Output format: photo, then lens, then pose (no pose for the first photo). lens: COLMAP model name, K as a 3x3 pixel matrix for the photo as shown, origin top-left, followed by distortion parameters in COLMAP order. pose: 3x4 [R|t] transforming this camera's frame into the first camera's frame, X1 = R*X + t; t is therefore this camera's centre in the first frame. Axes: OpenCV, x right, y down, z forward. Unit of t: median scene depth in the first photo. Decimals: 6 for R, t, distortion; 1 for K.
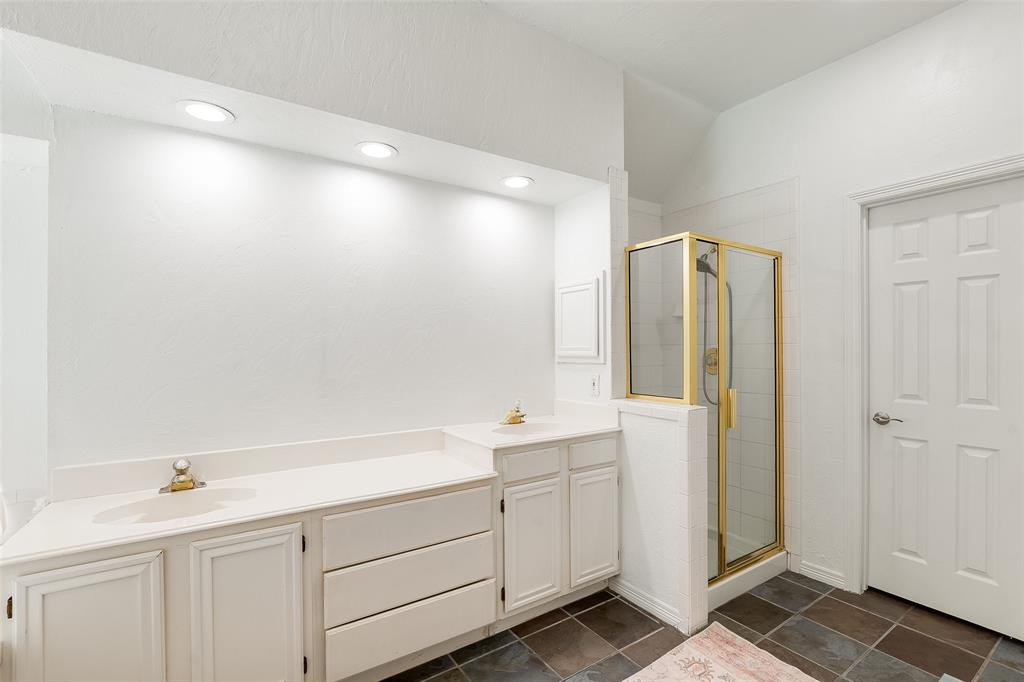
lens RADIAL K [[464.3, 0, 512.0], [0, 464.3, 341.0], [0, 0, 1]] dist [-0.017305, -0.000391]
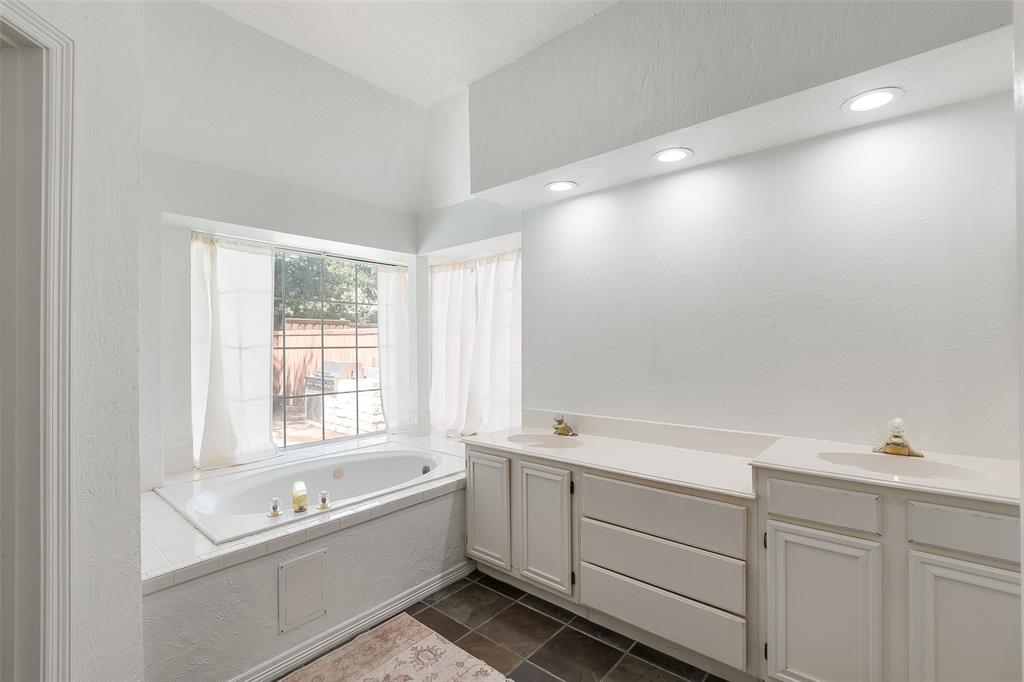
lens RADIAL K [[456.5, 0, 529.4], [0, 456.5, 338.5], [0, 0, 1]] dist [-0.001349, -0.000322]
pose [[0.288939, -0.012491, -0.957266, 0.615946], [0.012658, 0.999877, -0.009226, 0.012568], [0.957264, -0.009451, 0.289062, 0.389829]]
